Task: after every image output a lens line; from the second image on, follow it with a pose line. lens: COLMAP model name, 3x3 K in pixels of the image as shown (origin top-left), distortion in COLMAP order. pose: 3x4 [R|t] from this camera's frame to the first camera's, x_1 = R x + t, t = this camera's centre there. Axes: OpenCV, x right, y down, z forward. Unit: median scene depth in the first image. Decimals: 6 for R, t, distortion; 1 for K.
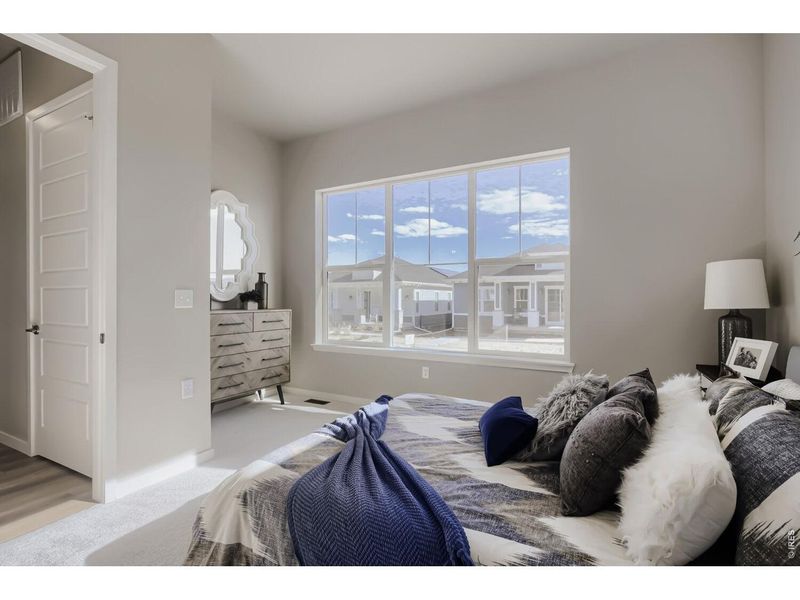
lens RADIAL K [[364.8, 0, 402.0], [0, 364.8, 297.6], [0, 0, 1]] dist [-0.010653, 0.000113]
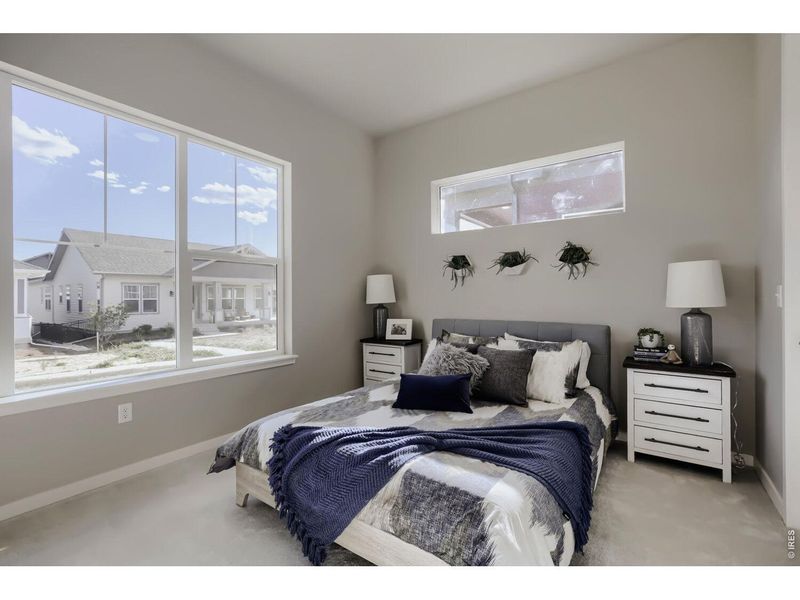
lens RADIAL K [[364.8, 0, 402.0], [0, 364.8, 297.6], [0, 0, 1]] dist [-0.010653, 0.000113]
pose [[0.165104, -0.005549, 0.986261, -0.786633], [0.003698, 0.999981, 0.005007, 0.000155], [-0.986269, 0.002821, 0.165121, 0.666003]]
